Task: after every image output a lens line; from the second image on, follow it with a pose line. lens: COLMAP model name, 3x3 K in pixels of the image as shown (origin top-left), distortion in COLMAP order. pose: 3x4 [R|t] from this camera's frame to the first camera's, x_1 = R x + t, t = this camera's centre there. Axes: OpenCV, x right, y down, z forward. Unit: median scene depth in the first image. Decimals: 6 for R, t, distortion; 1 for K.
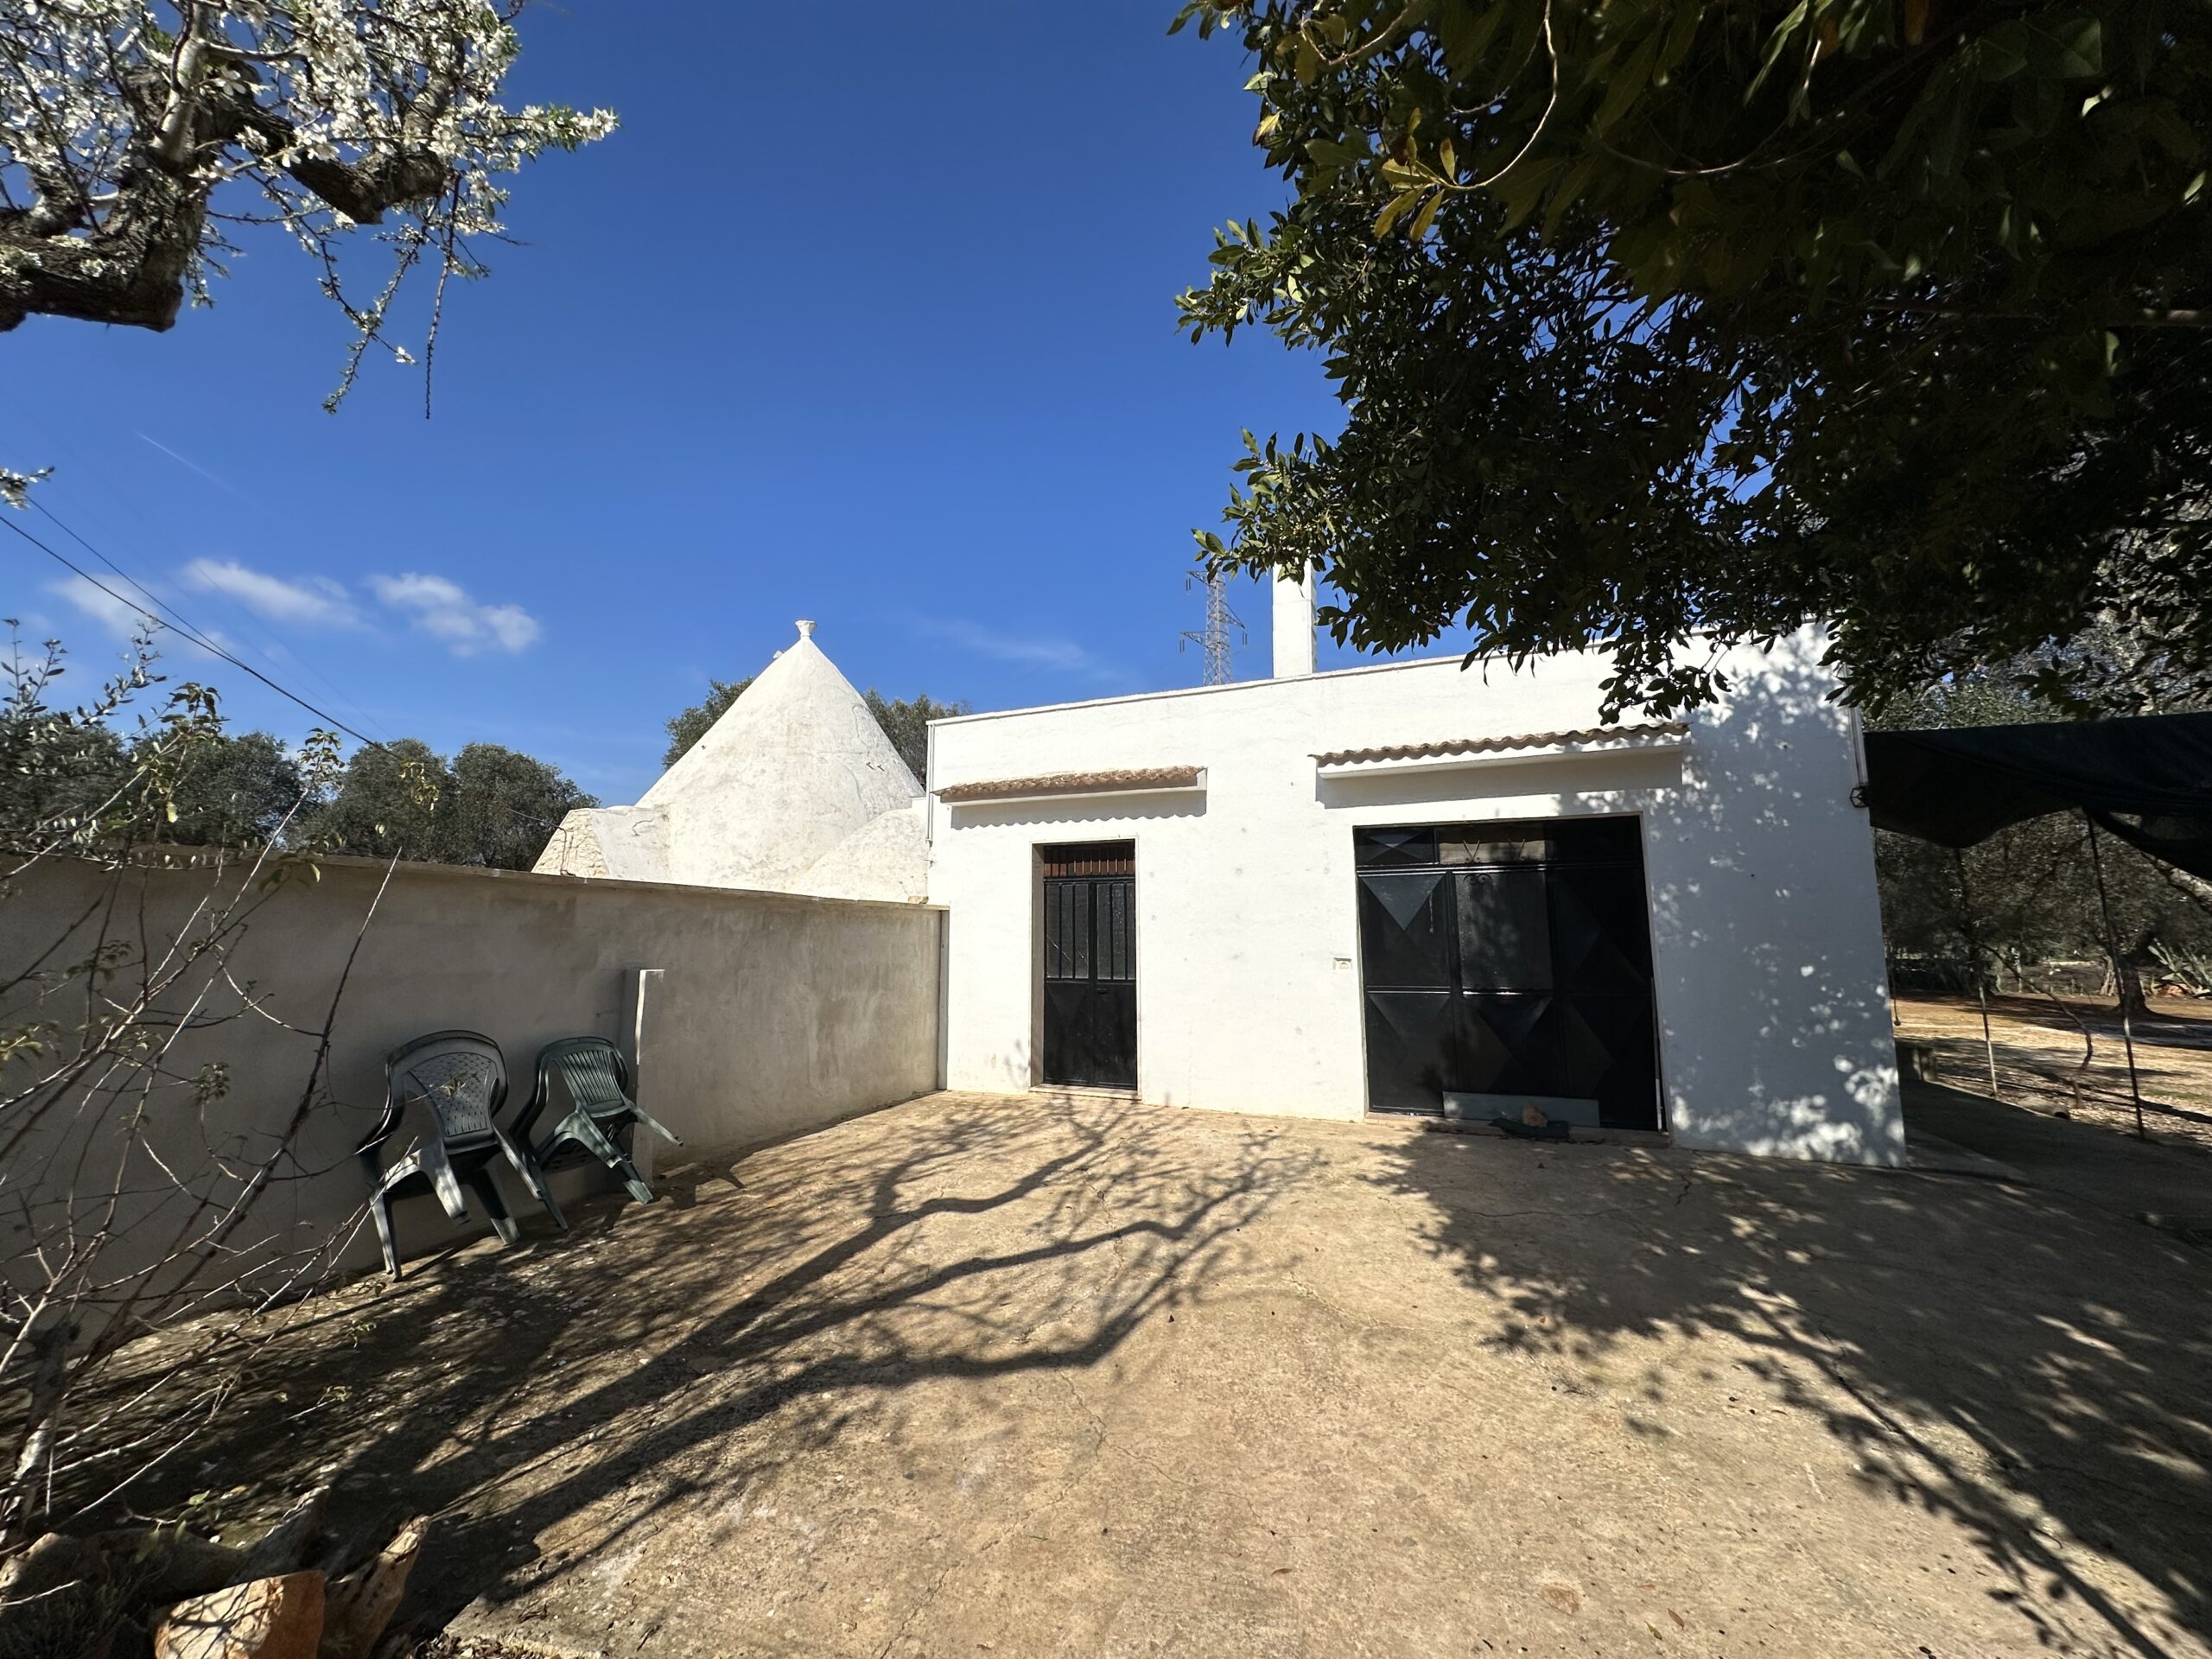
lens RADIAL K [[877.2, 0, 1099.5], [0, 877.2, 831.0], [0, 0, 1]] dist [-0.001936, 0.000276]
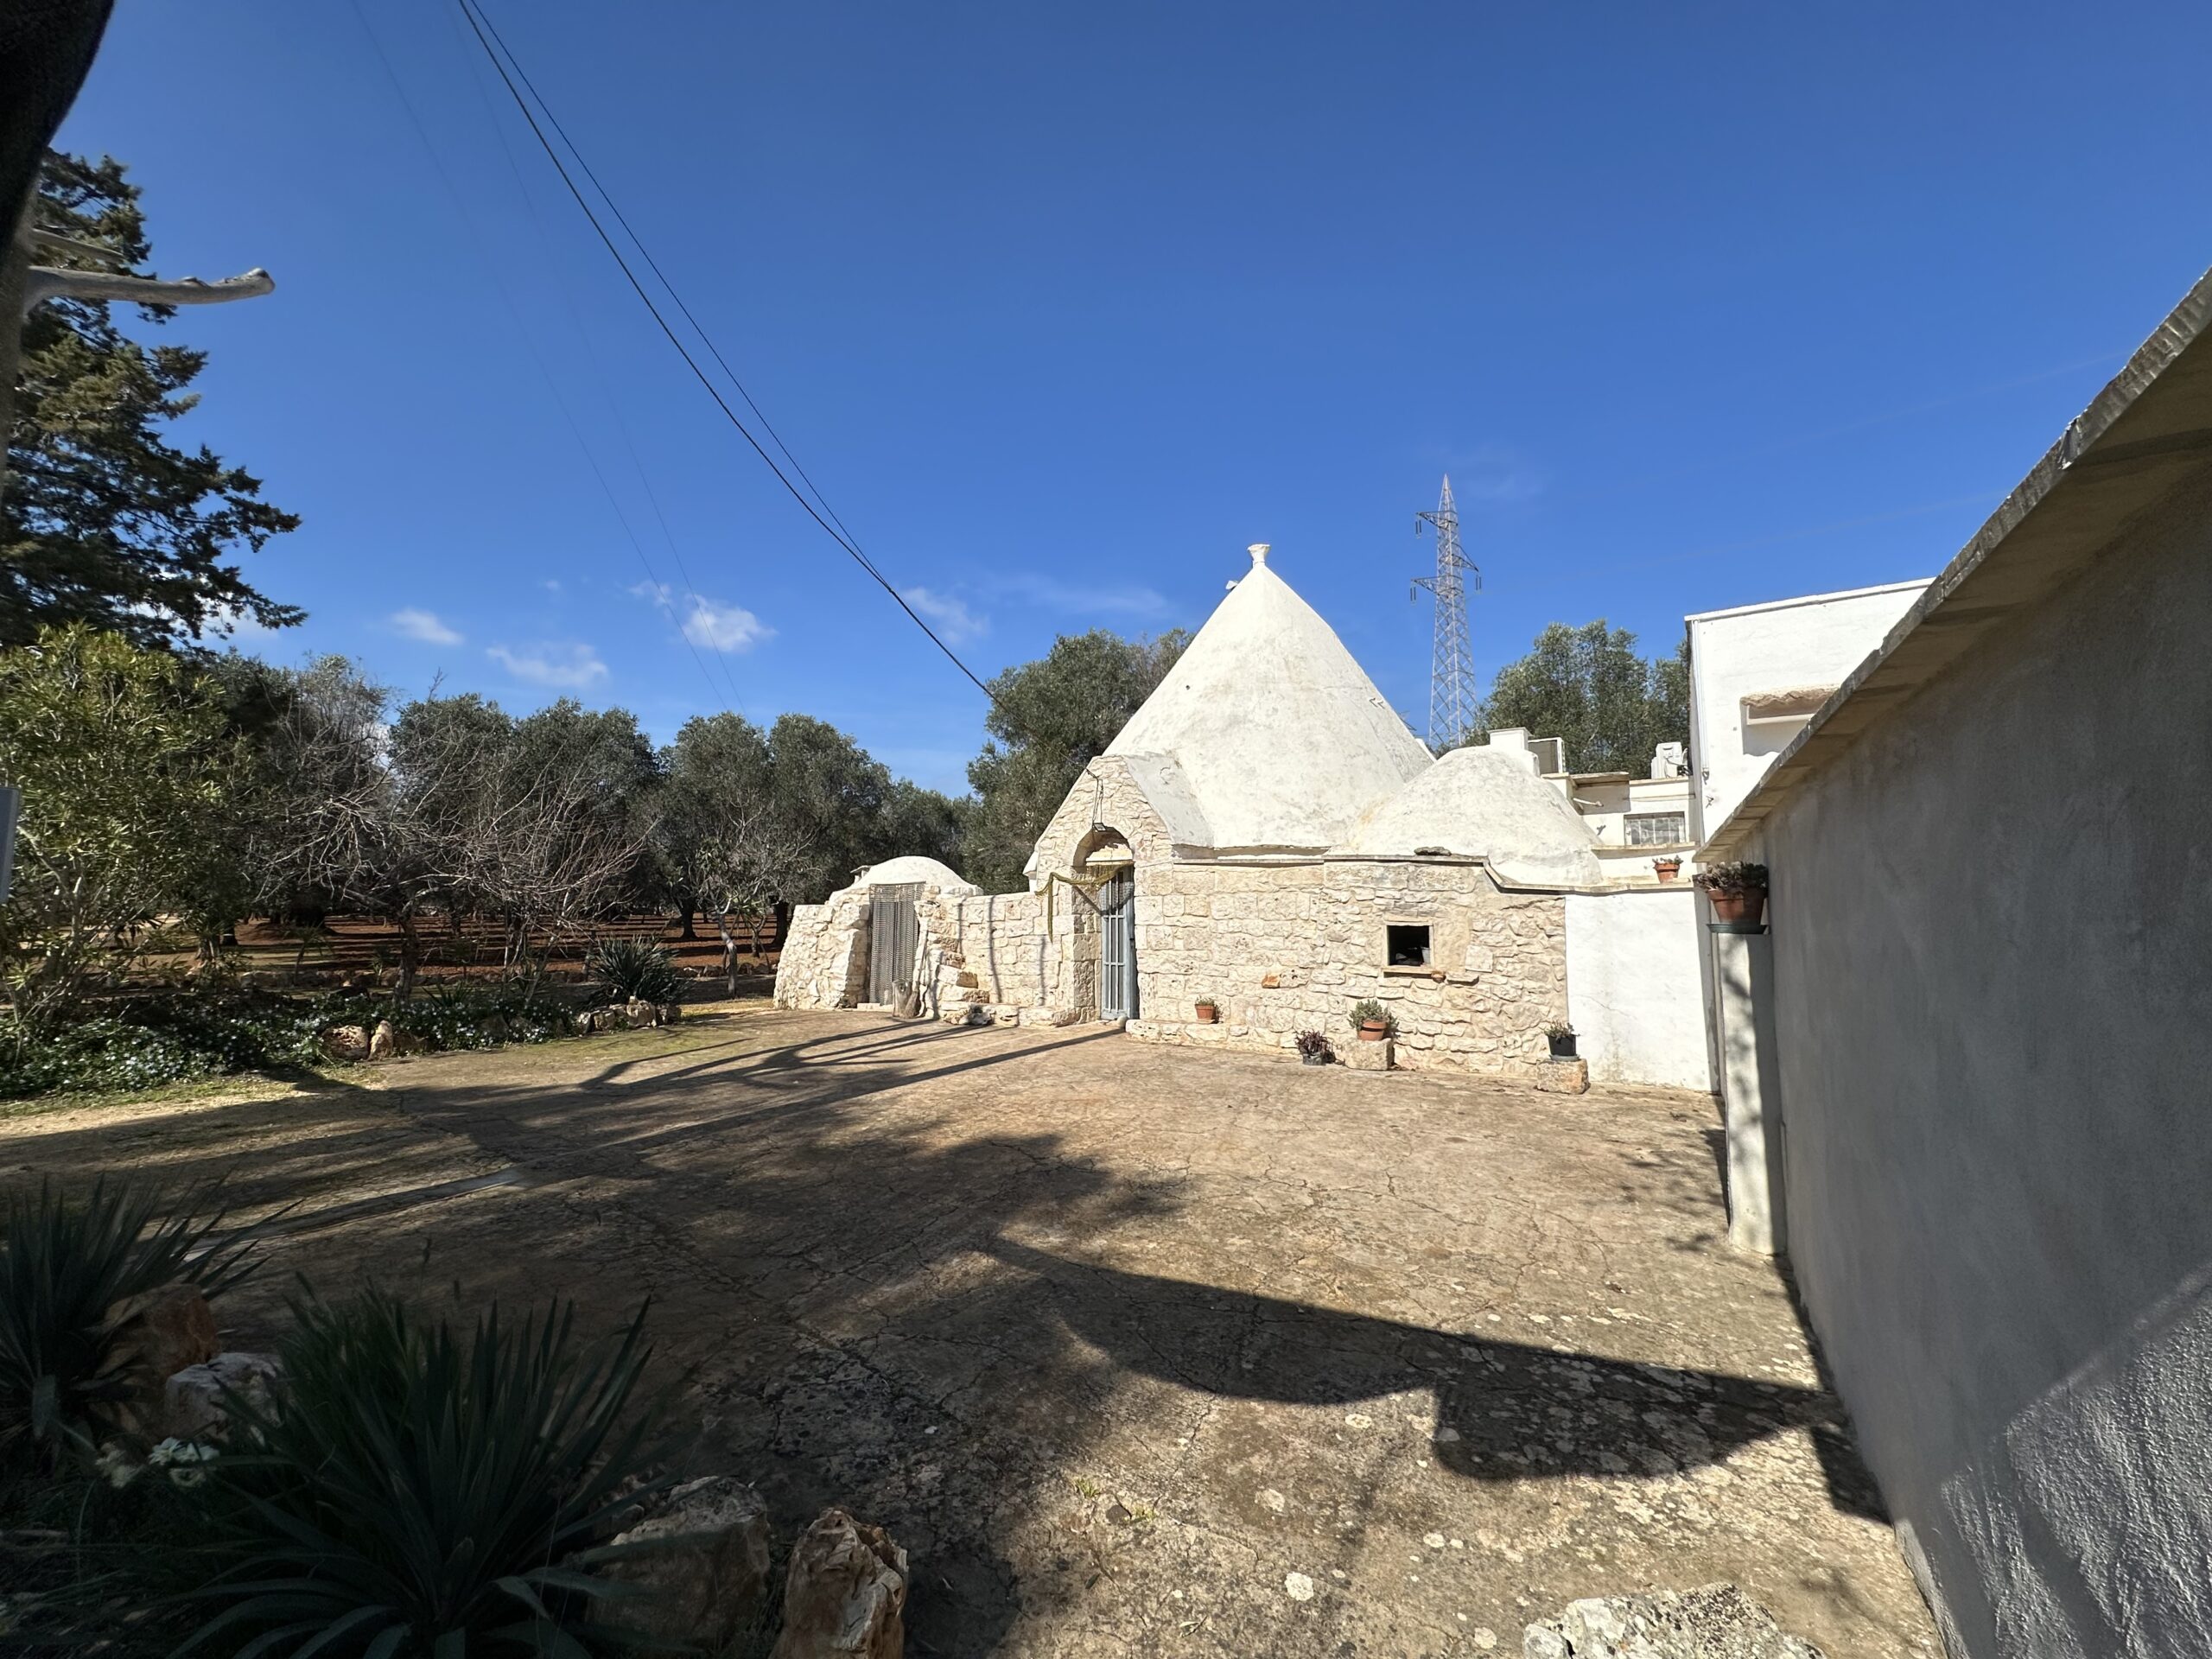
lens RADIAL K [[877.2, 0, 1099.9], [0, 877.2, 825.7], [0, 0, 1]] dist [-0.001936, 0.000276]
pose [[0.984095, -0.010662, -0.177323, -0.699727], [0.015847, 0.999487, 0.027850, 0.034670], [0.176935, -0.030217, 0.983759, 0.184999]]
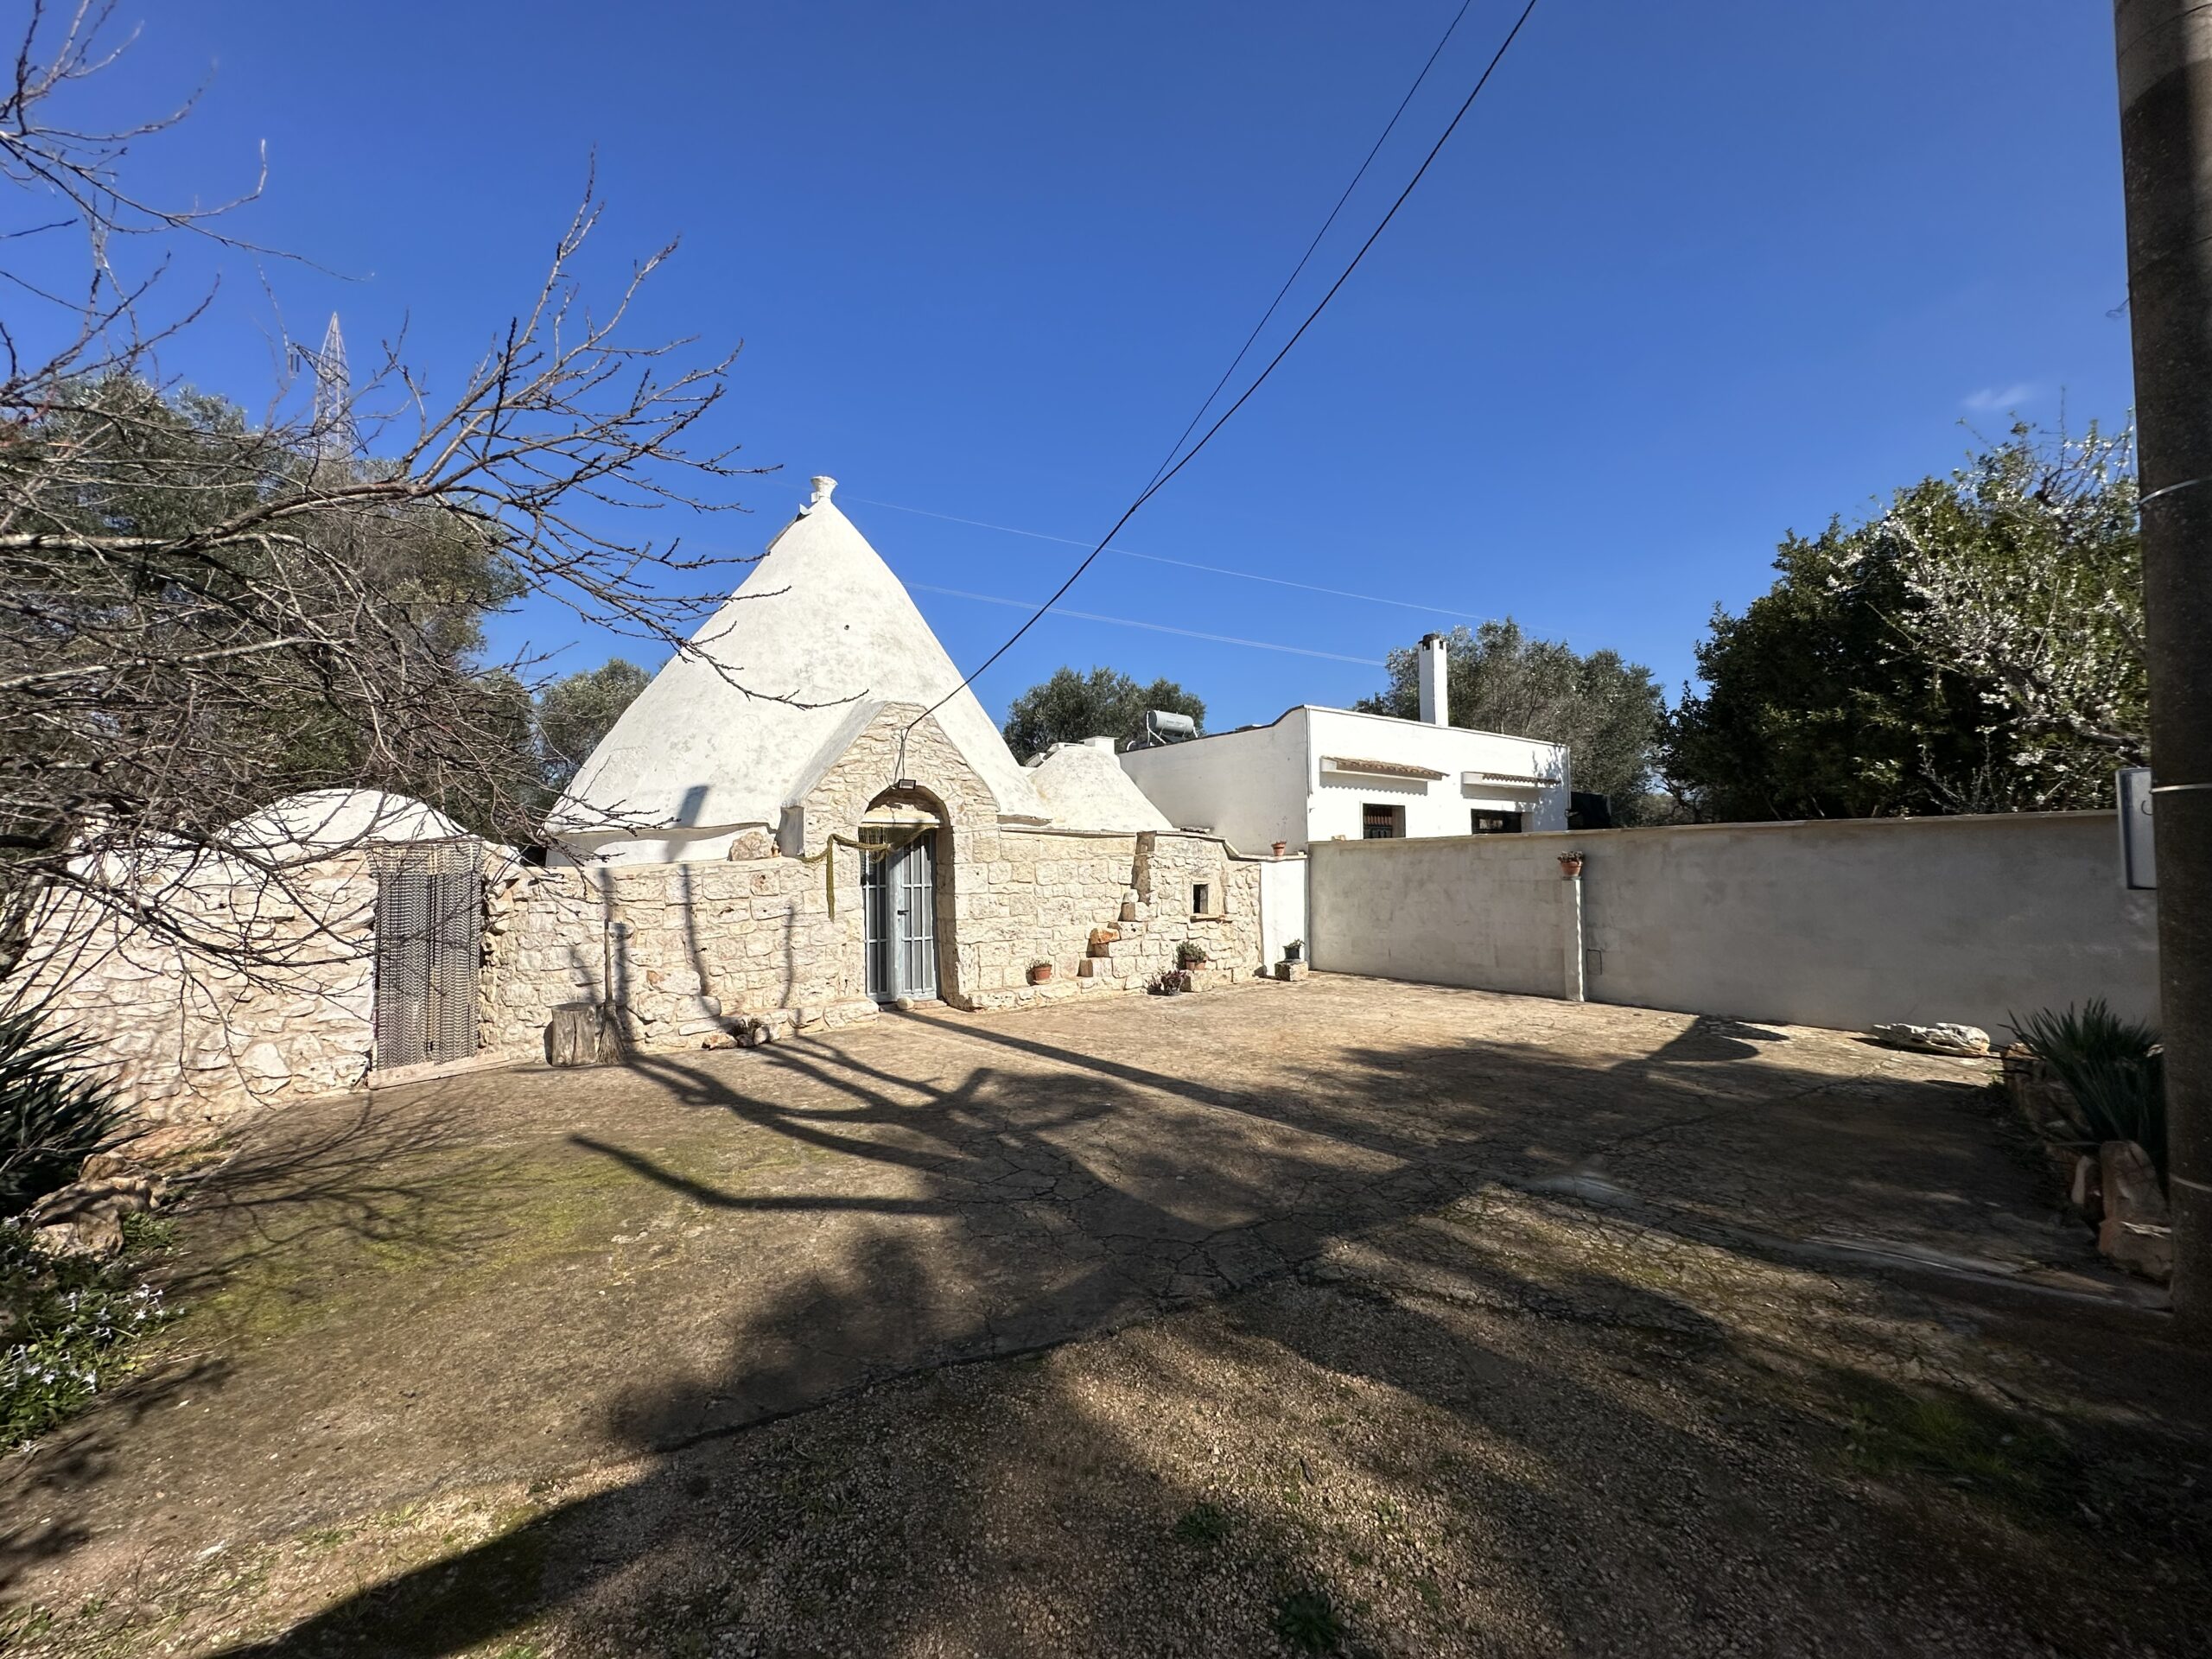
lens RADIAL K [[877.2, 0, 1113.1], [0, 877.2, 830.5], [0, 0, 1]] dist [-0.001936, 0.000276]
pose [[0.481619, 0.030738, 0.875841, -1.867540], [-0.099207, 0.994873, 0.019638, 0.087309], [-0.870747, -0.096348, 0.482199, 0.718487]]
